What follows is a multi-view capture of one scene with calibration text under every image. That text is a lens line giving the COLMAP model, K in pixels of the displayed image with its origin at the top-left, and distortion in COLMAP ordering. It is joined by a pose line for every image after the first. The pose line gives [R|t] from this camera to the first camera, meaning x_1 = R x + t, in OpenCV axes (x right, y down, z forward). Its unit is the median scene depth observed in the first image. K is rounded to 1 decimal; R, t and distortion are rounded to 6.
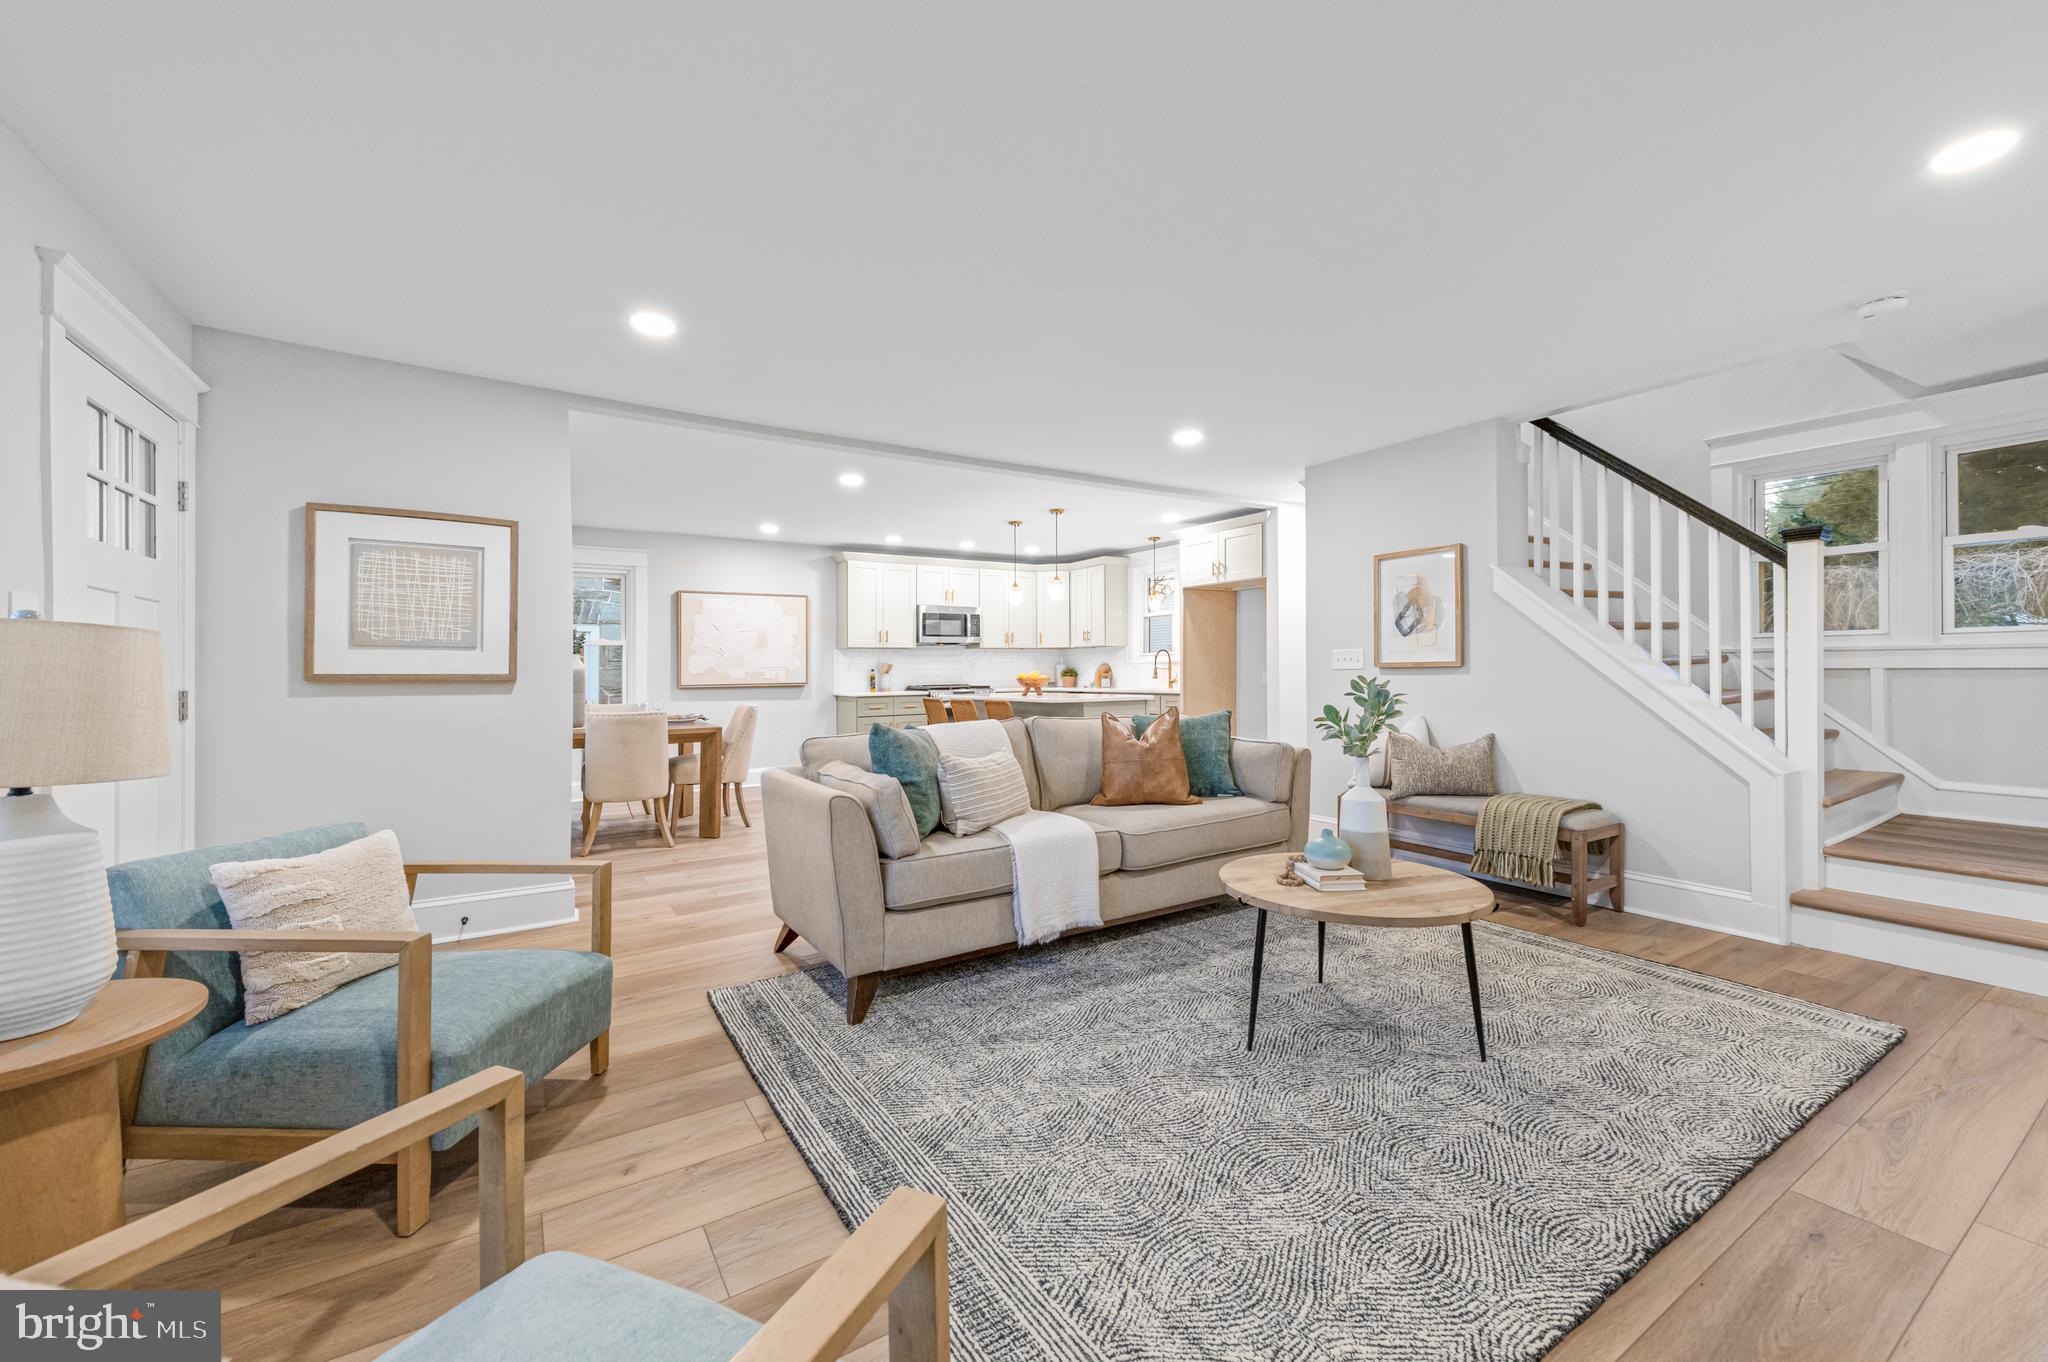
lens RADIAL K [[802.7, 0, 1033.5], [0, 802.7, 672.0], [0, 0, 1]] dist [0.012385, -0.003911]
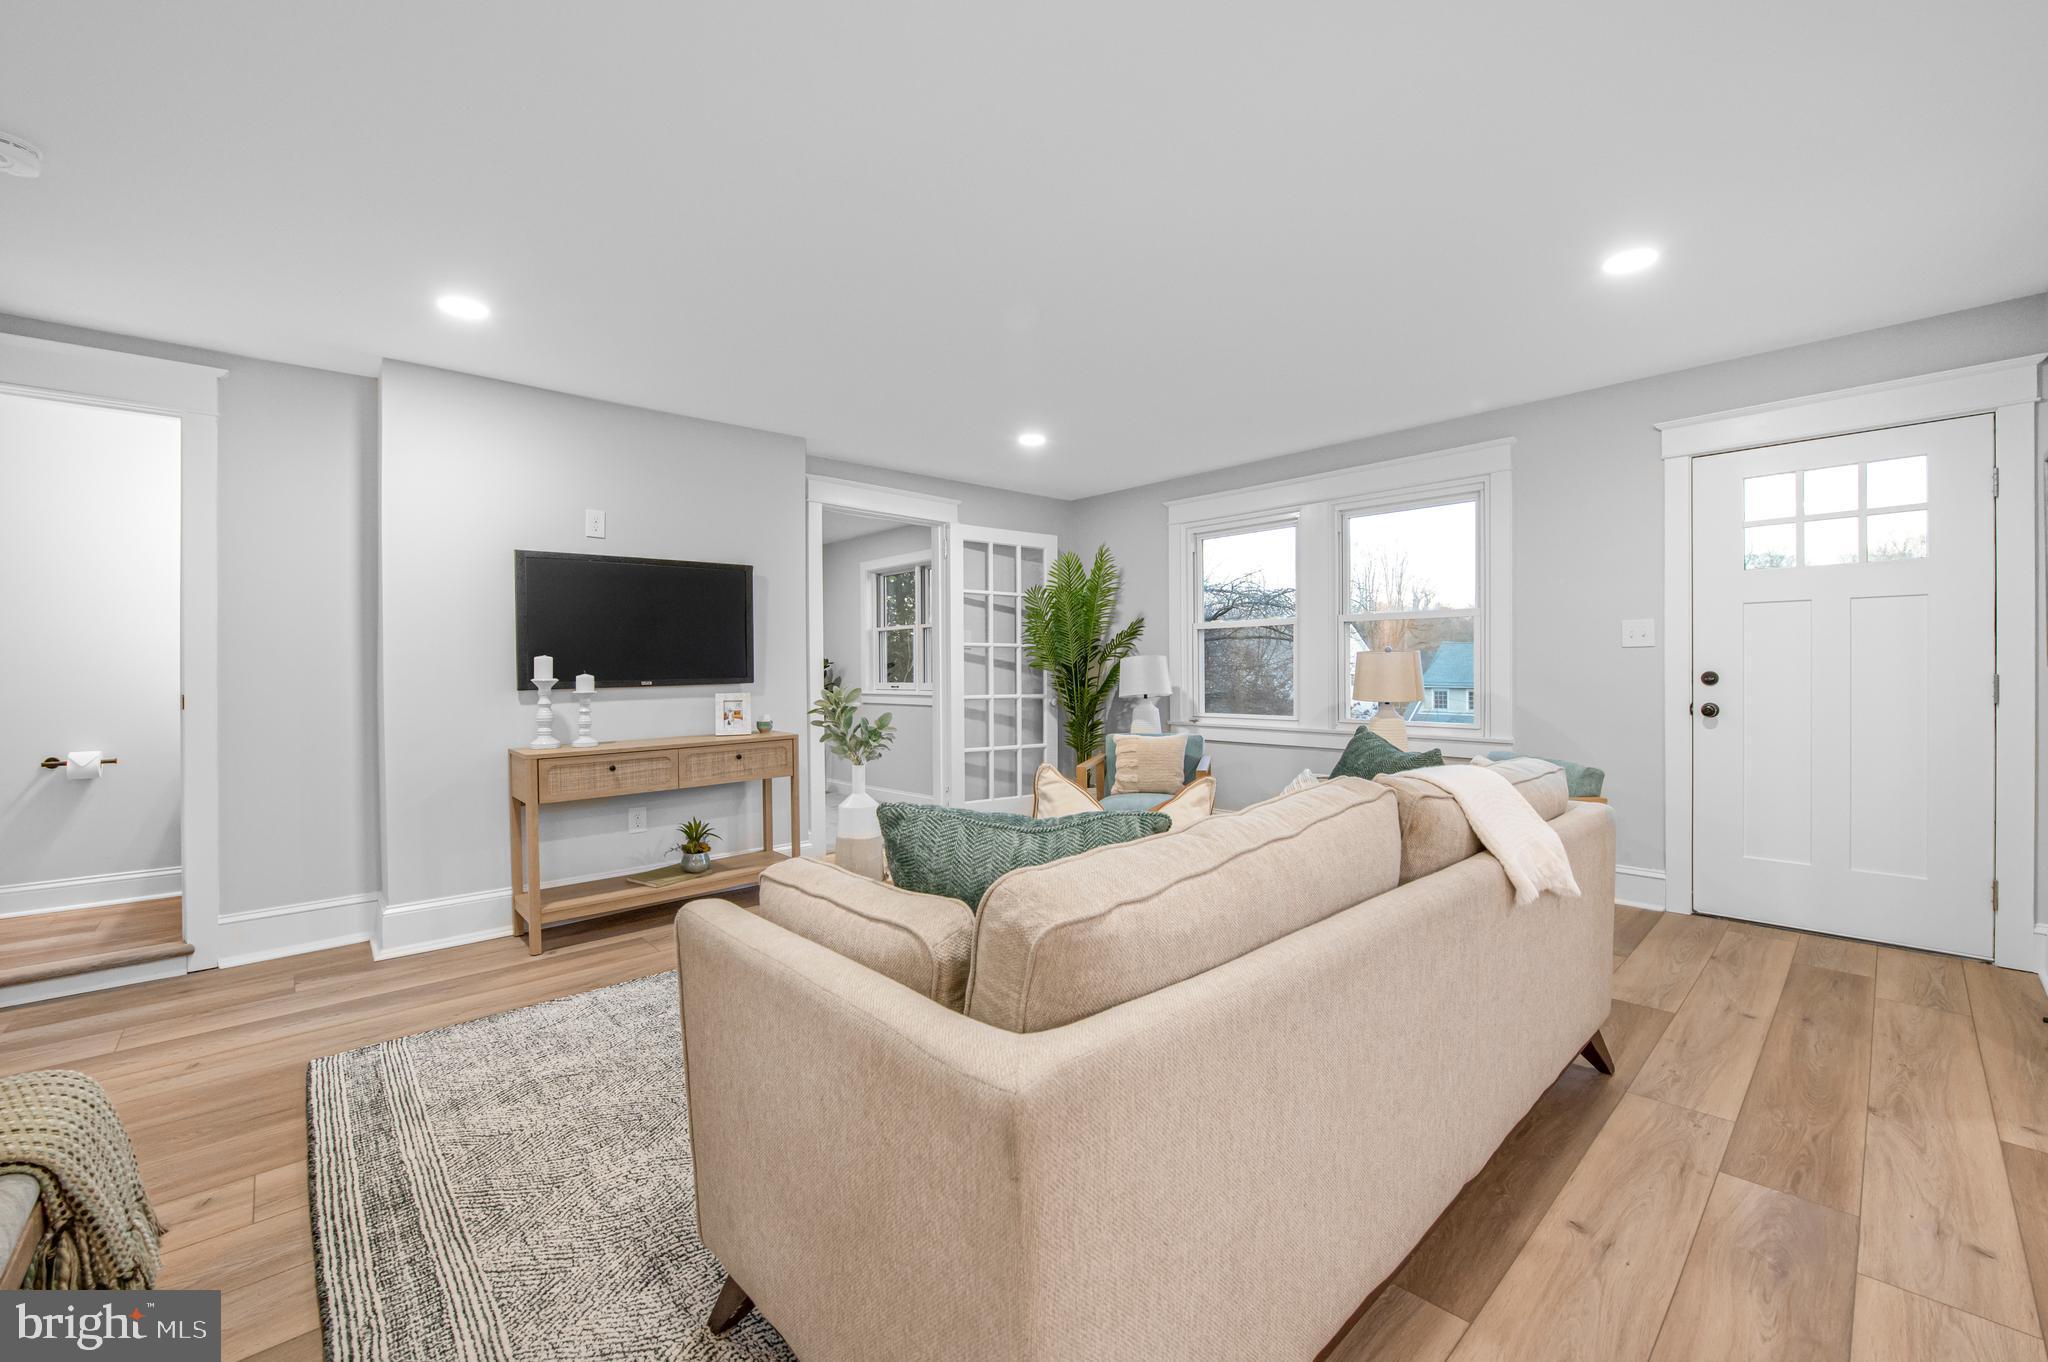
lens RADIAL K [[825.2, 0, 1024.0], [0, 825.2, 681.0], [0, 0, 1]] dist [-0.016740, -0.000584]
pose [[-0.985364, 0.022505, -0.168970, 0.126217], [0.020144, 0.999674, 0.015677, -0.003997], [0.169268, 0.012044, -0.985496, 0.688027]]
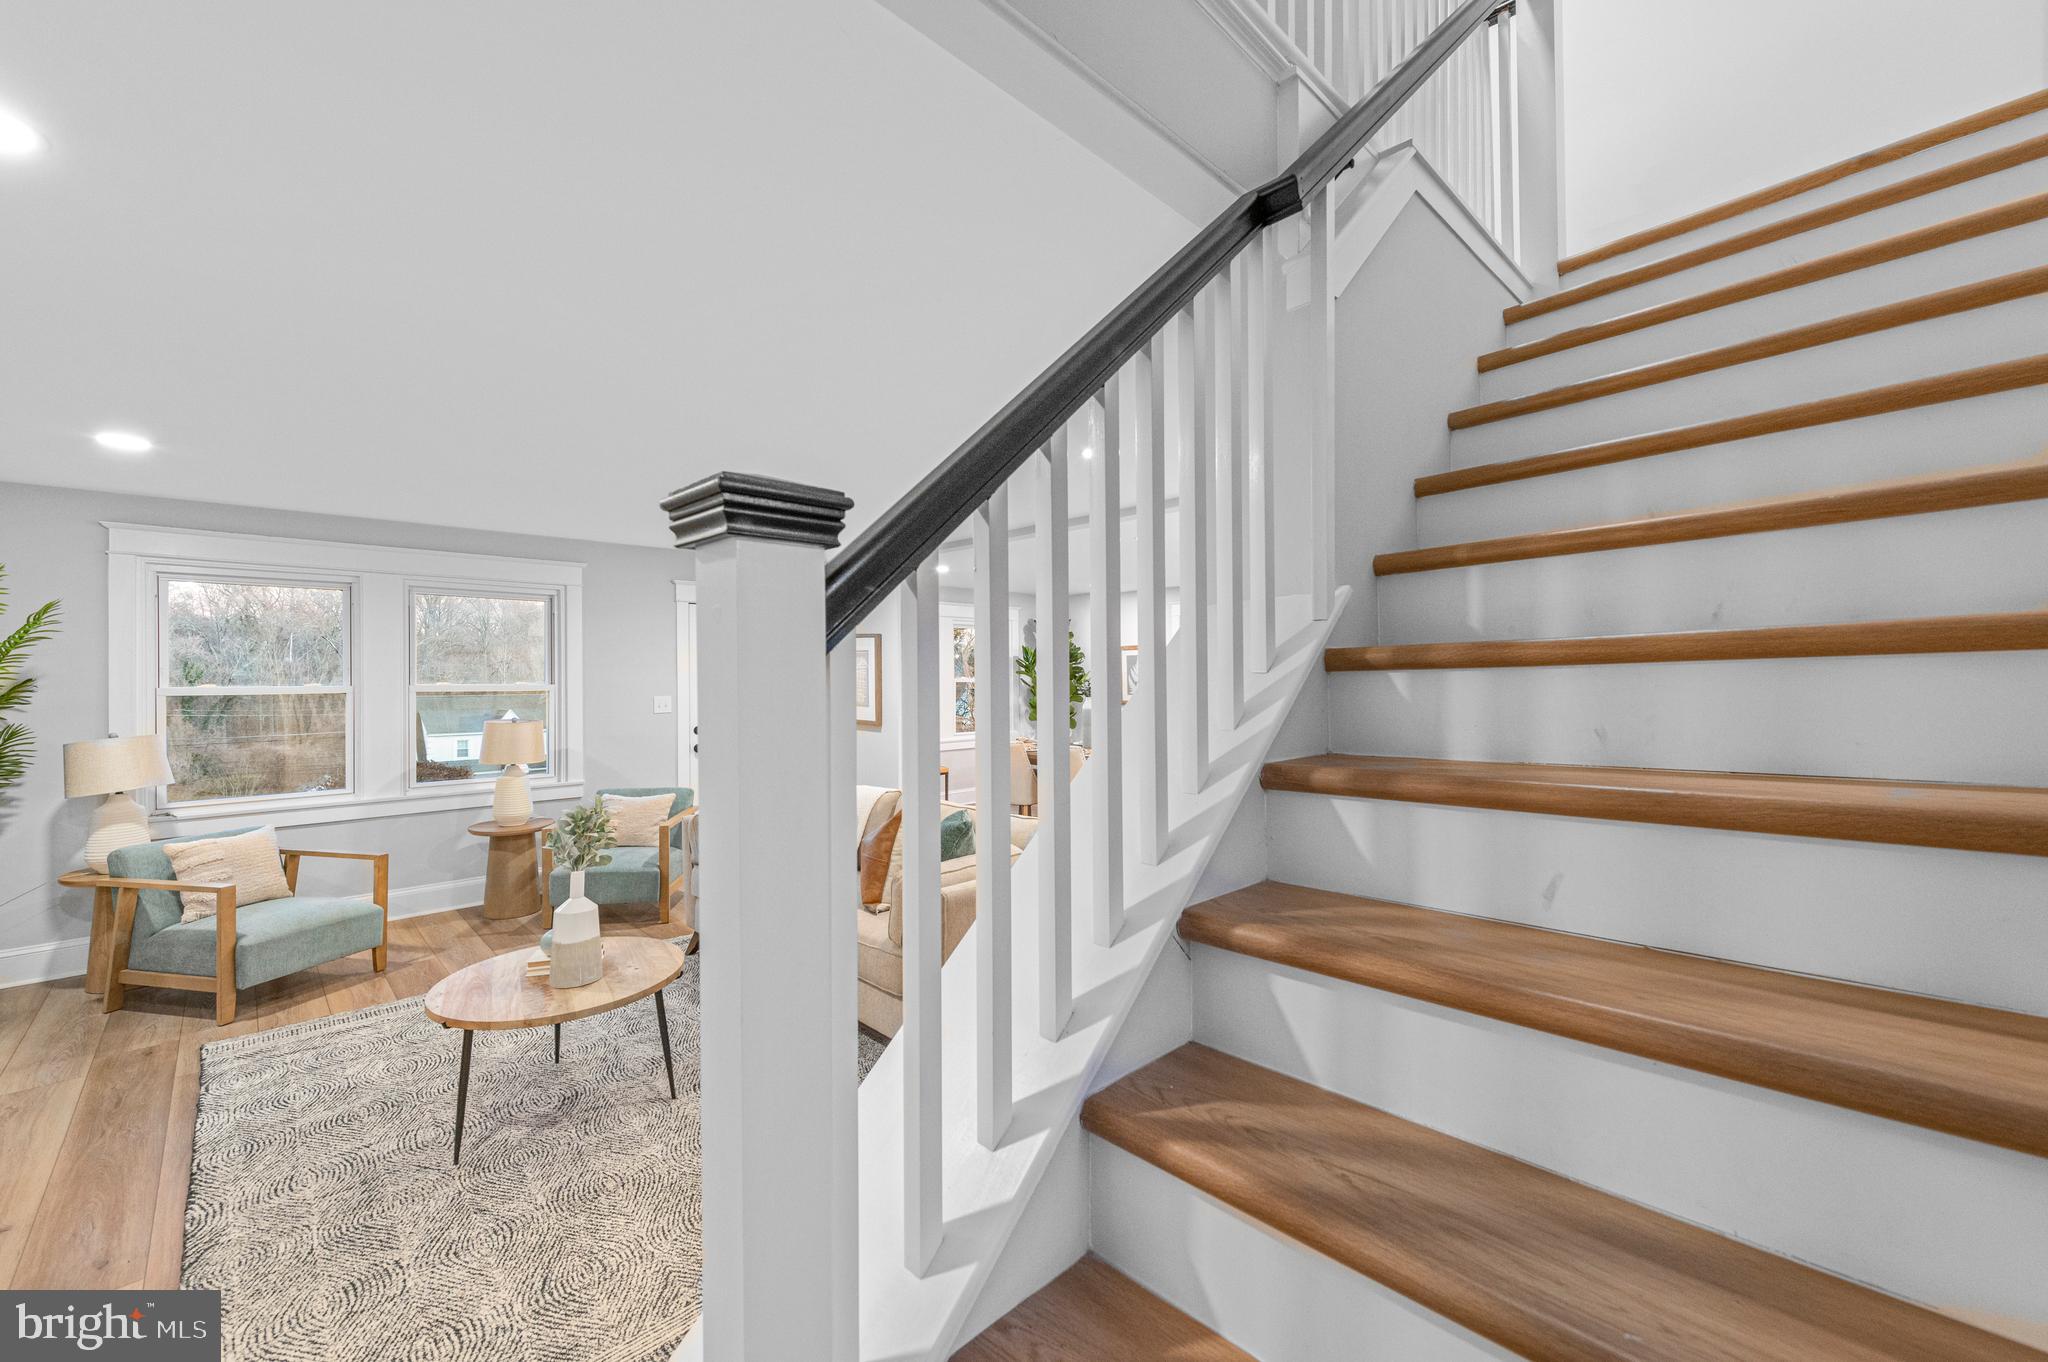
lens RADIAL K [[802.7, 0, 1033.5], [0, 802.7, 672.0], [0, 0, 1]] dist [0.012385, -0.003911]
pose [[0.203405, 0.006514, -0.979073, 0.521274], [0.005490, 0.999955, 0.007794, -0.053492], [0.979079, -0.006961, 0.203360, 0.462826]]
